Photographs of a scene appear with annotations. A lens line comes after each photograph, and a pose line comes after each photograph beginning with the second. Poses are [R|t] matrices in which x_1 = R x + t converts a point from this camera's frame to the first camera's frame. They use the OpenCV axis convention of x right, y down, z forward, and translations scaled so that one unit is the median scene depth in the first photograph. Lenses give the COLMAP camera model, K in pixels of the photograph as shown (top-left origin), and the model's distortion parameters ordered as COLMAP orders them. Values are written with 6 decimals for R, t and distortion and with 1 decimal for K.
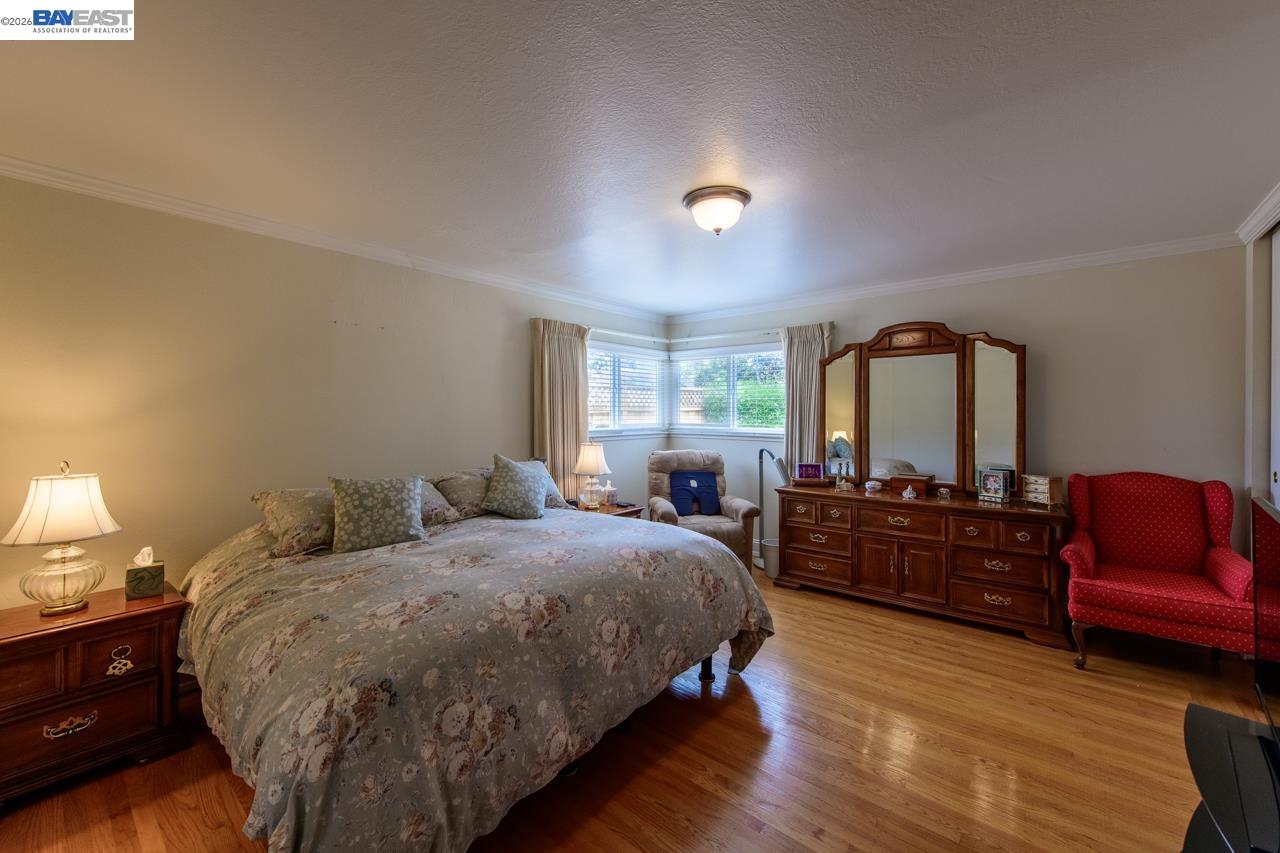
lens RADIAL K [[496.8, 0, 640.9], [0, 496.8, 420.8], [0, 0, 1]] dist [0.007618, 0.000220]
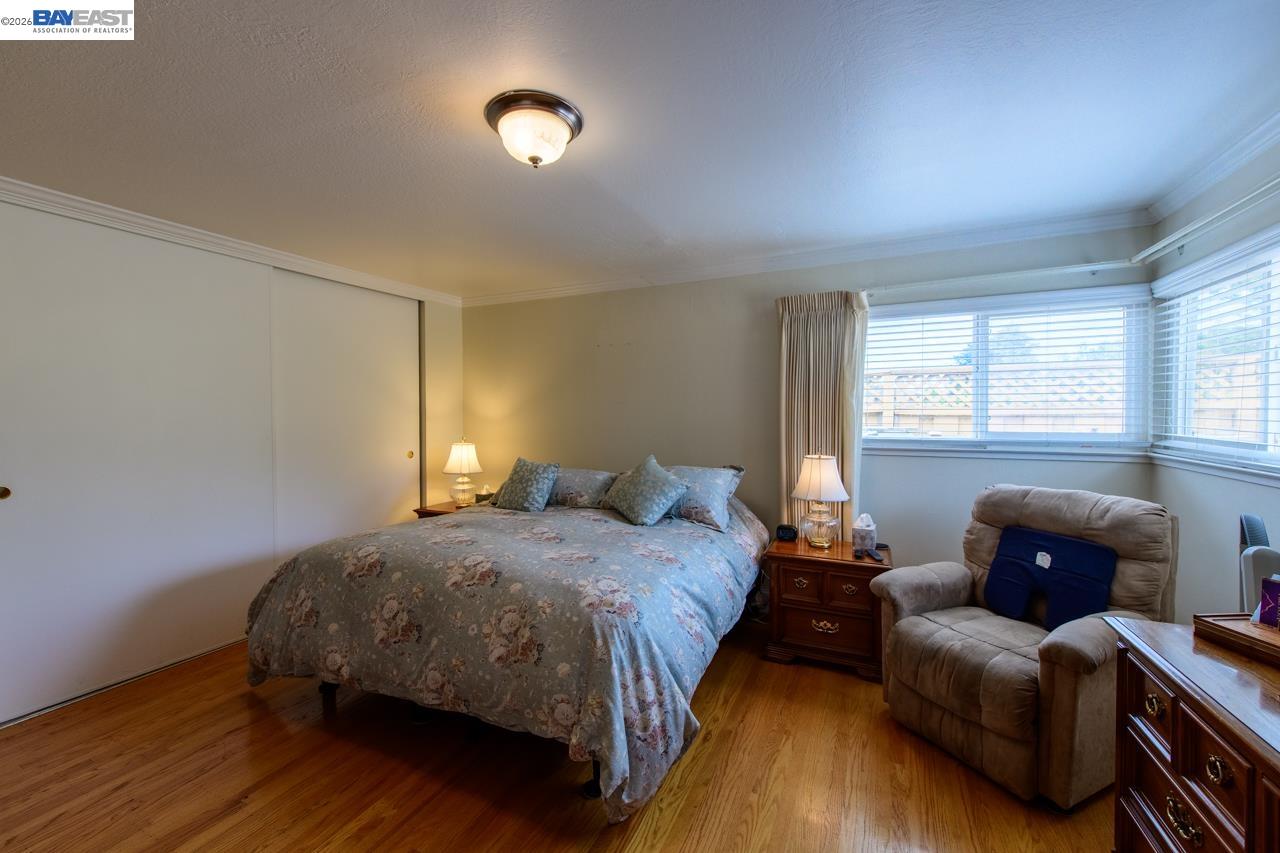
lens RADIAL K [[496.8, 0, 638.6], [0, 496.8, 420.8], [0, 0, 1]] dist [0.007618, 0.000220]
pose [[0.272068, 0.016480, -0.962137, 1.001321], [-0.011769, 0.999836, 0.013798, -0.022192], [0.962206, 0.007570, 0.272217, 1.055814]]
